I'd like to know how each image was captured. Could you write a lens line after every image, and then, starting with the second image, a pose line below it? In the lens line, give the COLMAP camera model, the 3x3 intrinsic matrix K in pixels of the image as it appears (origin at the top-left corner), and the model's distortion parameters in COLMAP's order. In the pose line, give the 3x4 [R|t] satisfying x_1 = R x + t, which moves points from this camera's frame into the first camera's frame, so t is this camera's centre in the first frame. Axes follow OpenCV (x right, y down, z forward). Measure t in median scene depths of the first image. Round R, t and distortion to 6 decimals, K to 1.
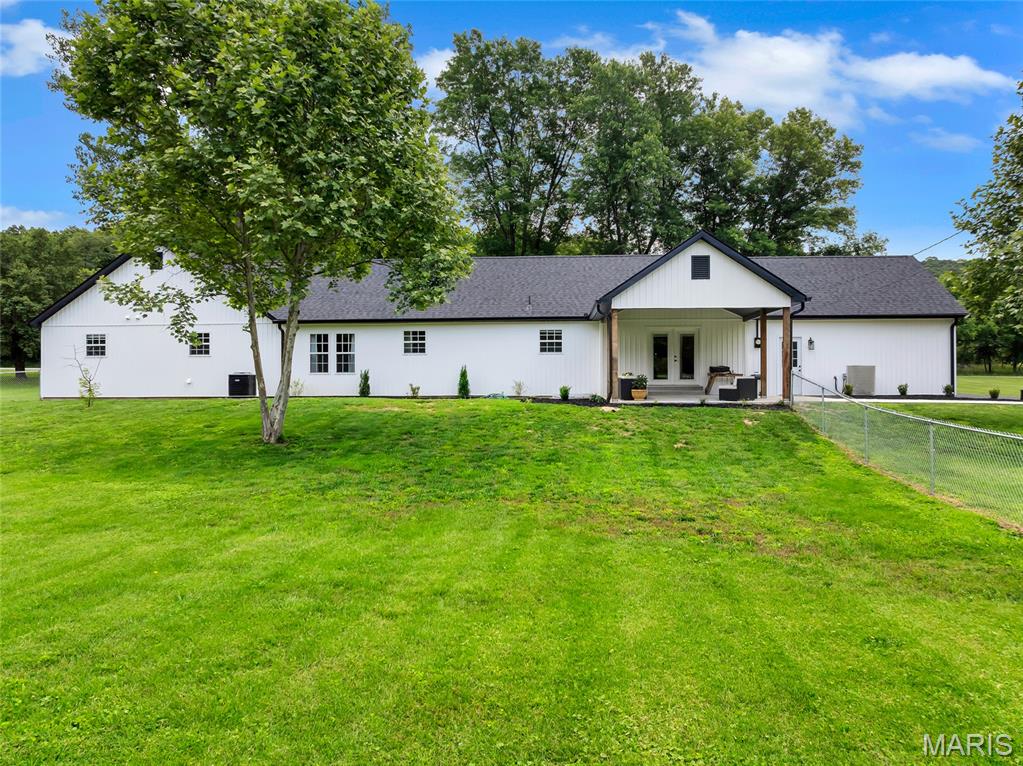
lens RADIAL K [[718.7, 0, 511.5], [0, 718.7, 383.0], [0, 0, 1]] dist [-0.004288, 0.000556]
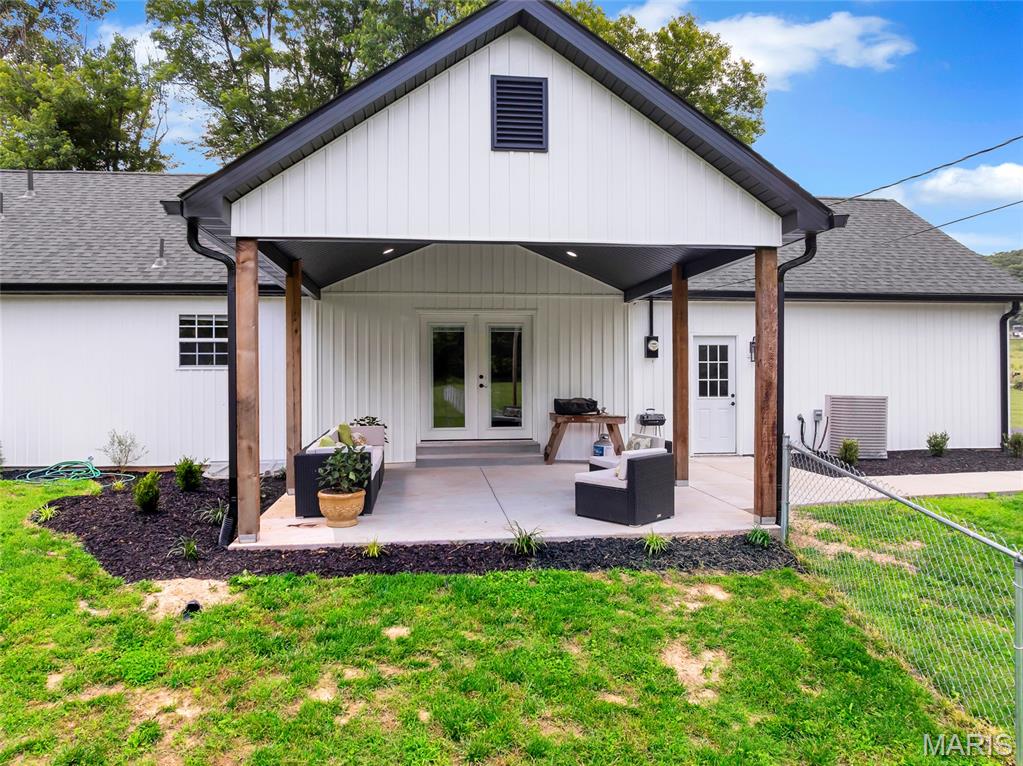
lens RADIAL K [[718.7, 0, 511.5], [0, 718.7, 383.0], [0, 0, 1]] dist [-0.004288, 0.000556]
pose [[0.980985, -0.003476, 0.194050, 0.160716], [0.002650, 0.999986, 0.004517, -0.035256], [-0.194063, -0.003917, 0.980981, 0.558791]]
